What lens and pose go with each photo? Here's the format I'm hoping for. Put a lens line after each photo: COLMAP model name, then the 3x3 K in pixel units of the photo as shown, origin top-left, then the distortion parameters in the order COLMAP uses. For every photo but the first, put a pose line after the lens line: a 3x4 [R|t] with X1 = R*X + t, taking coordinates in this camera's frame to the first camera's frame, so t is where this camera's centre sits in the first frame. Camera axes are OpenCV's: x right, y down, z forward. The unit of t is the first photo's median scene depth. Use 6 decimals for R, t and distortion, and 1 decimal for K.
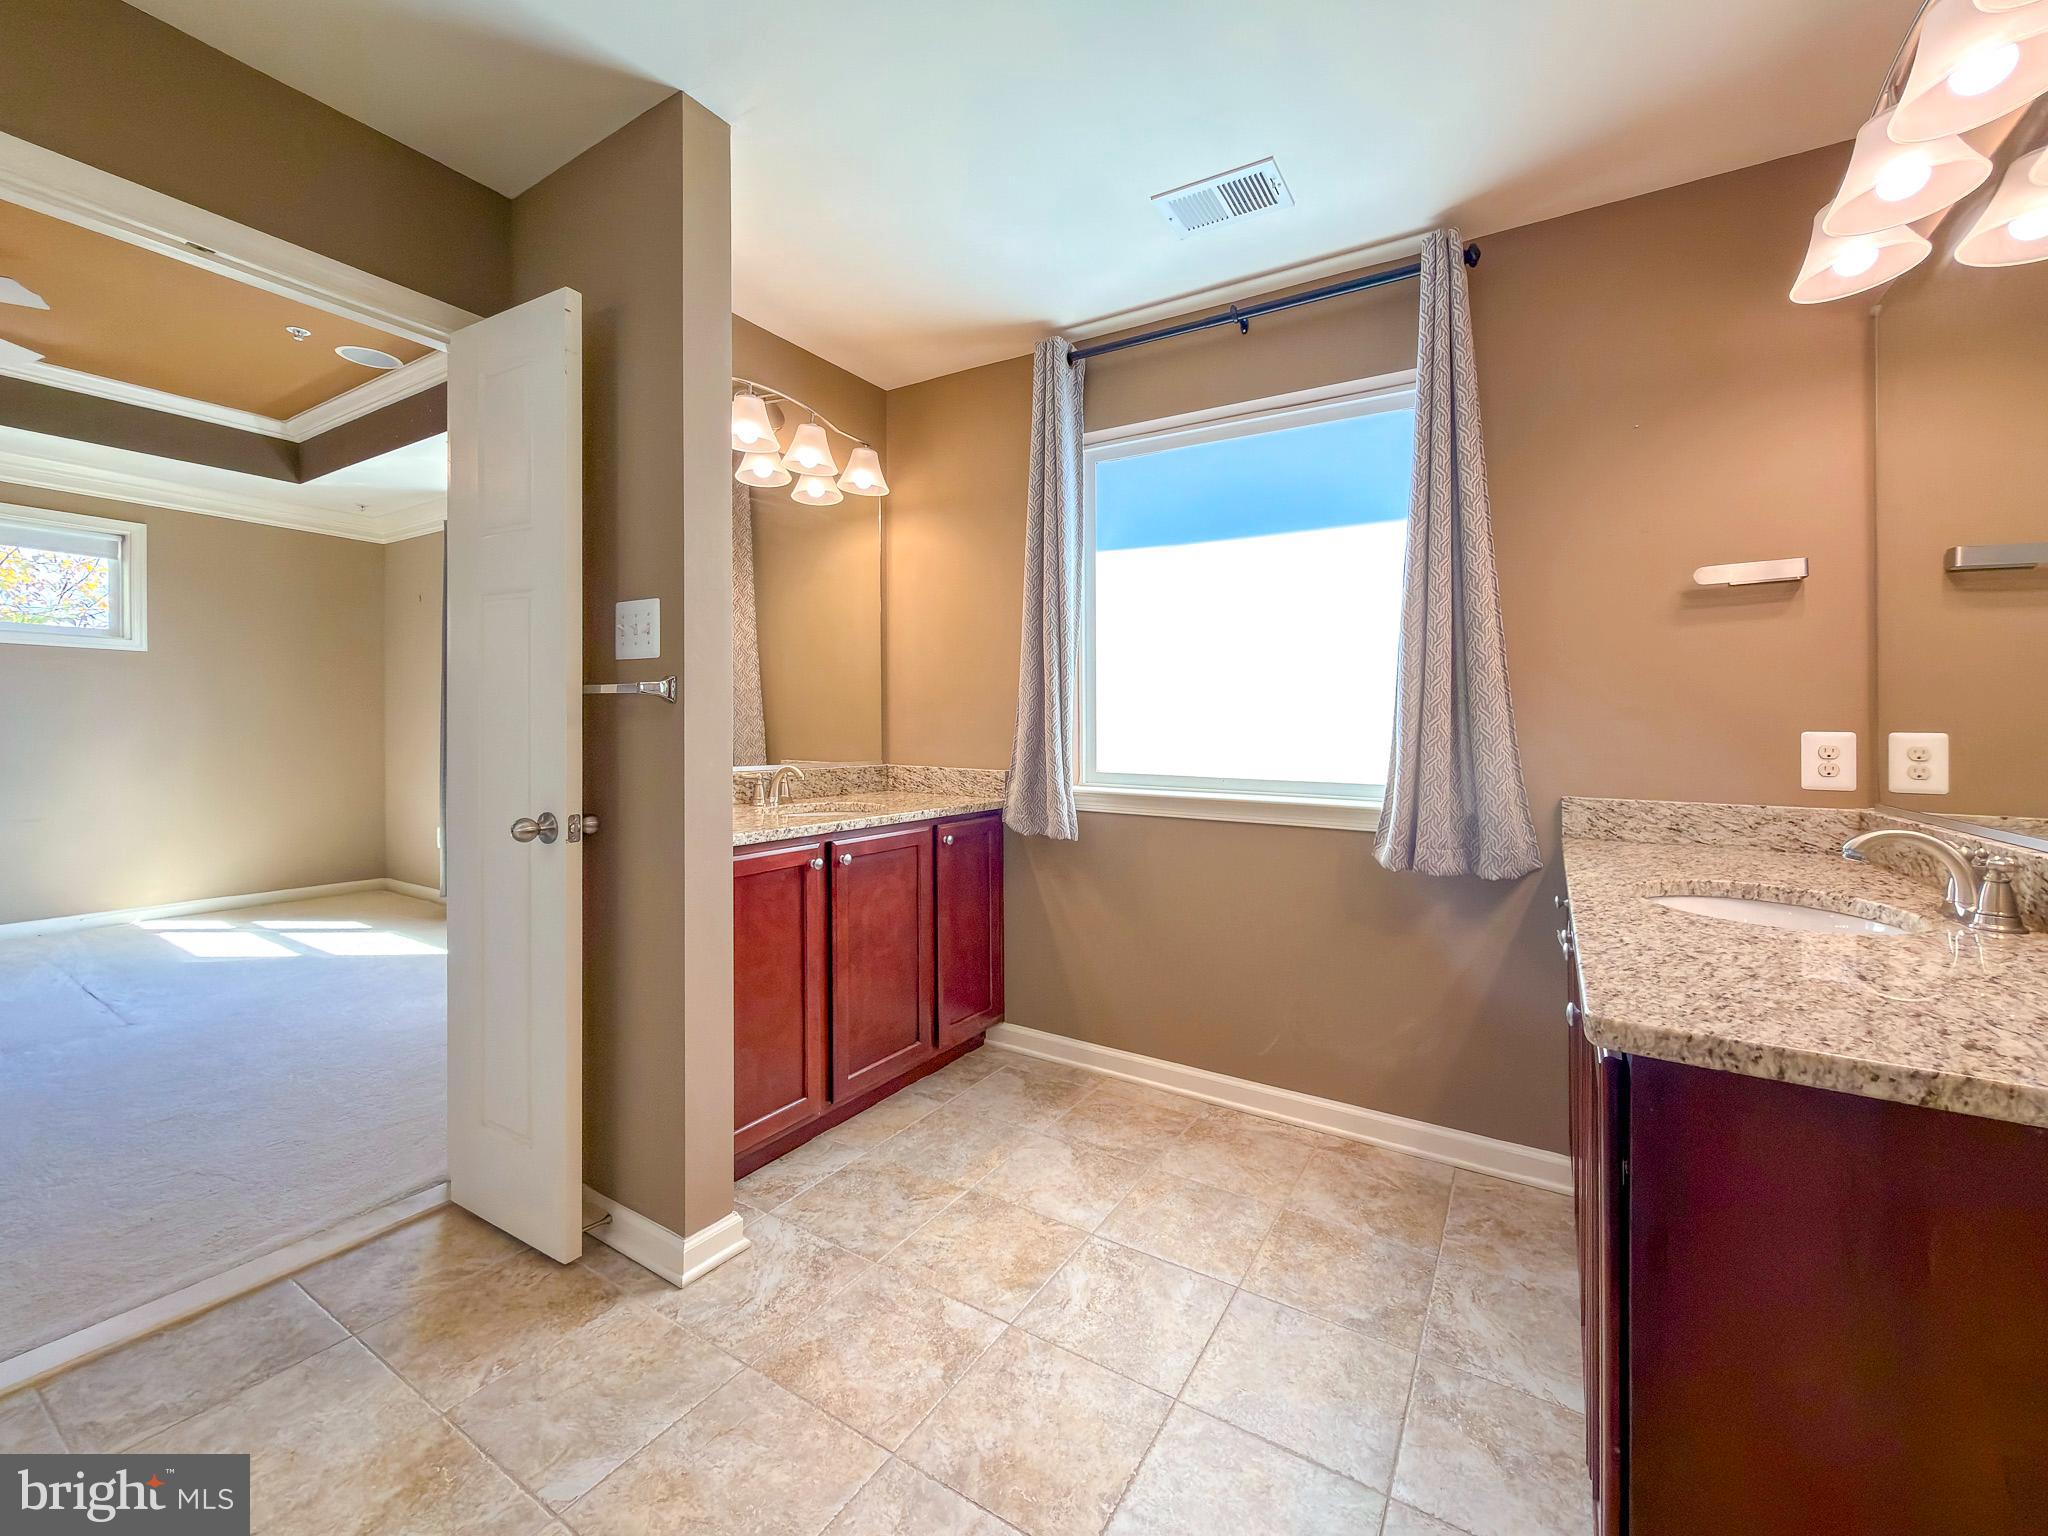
lens RADIAL K [[855.0, 0, 1017.9], [0, 855.0, 729.3], [0, 0, 1]] dist [0.000047, -0.000033]
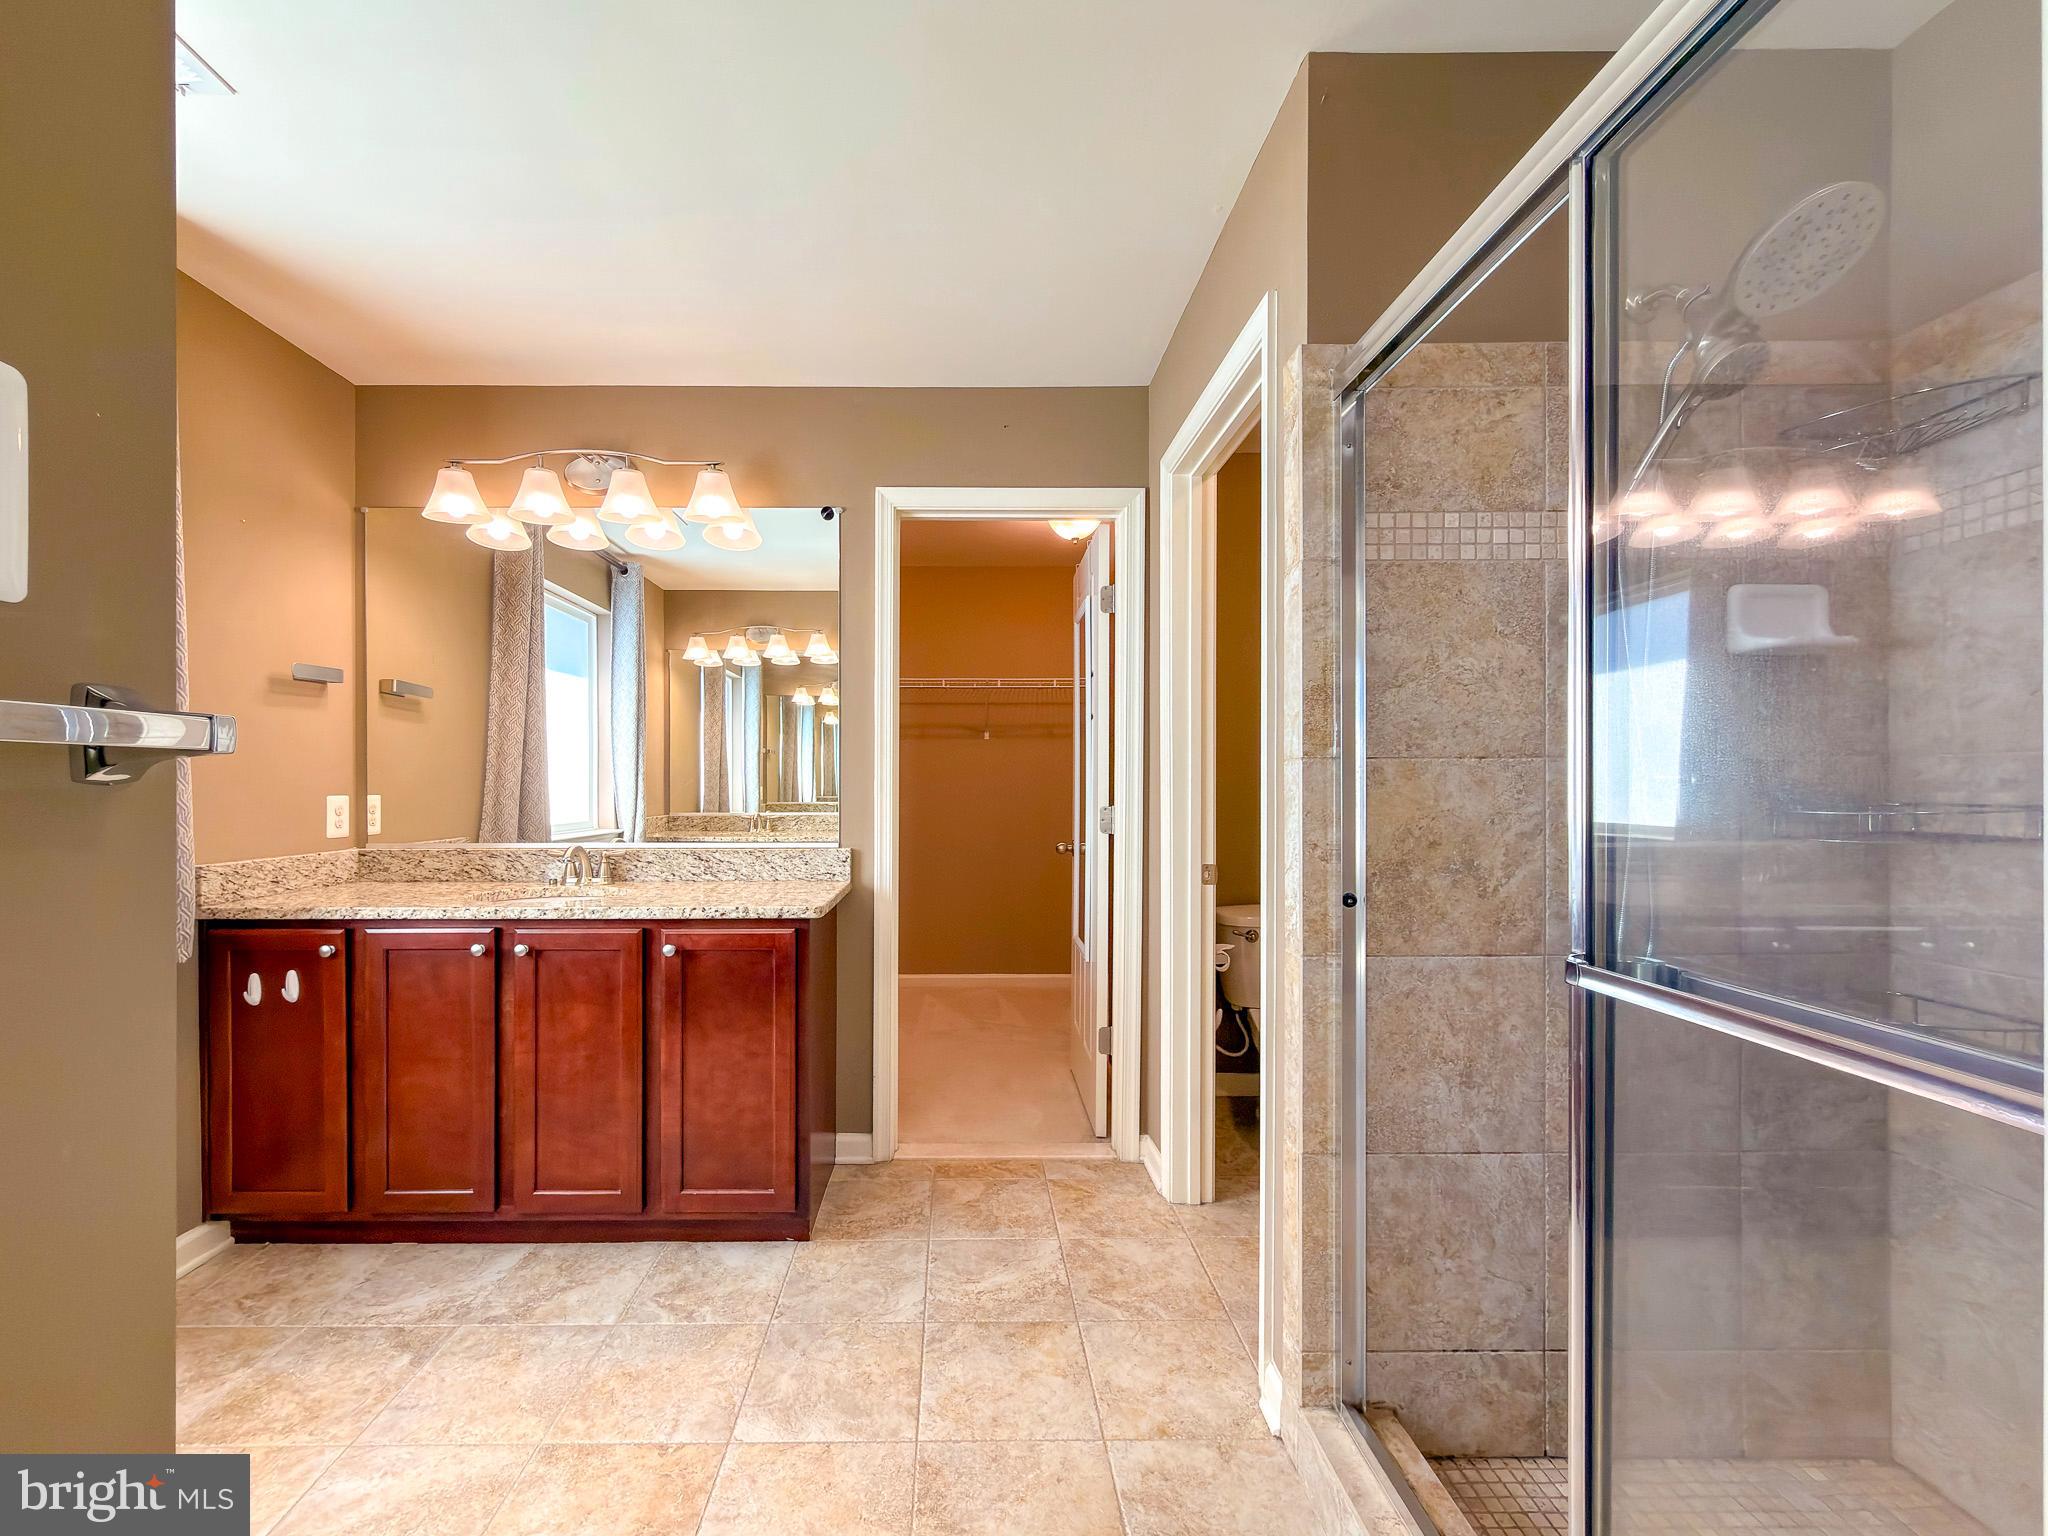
lens RADIAL K [[822.1, 0, 1012.0], [0, 822.1, 753.5], [0, 0, 1]] dist [0.000094, 0.000093]
pose [[-0.583661, 0.017870, 0.811801, -0.789681], [-0.006014, 0.999635, -0.026329, -0.037268], [-0.811975, -0.020250, -0.583341, 0.899952]]
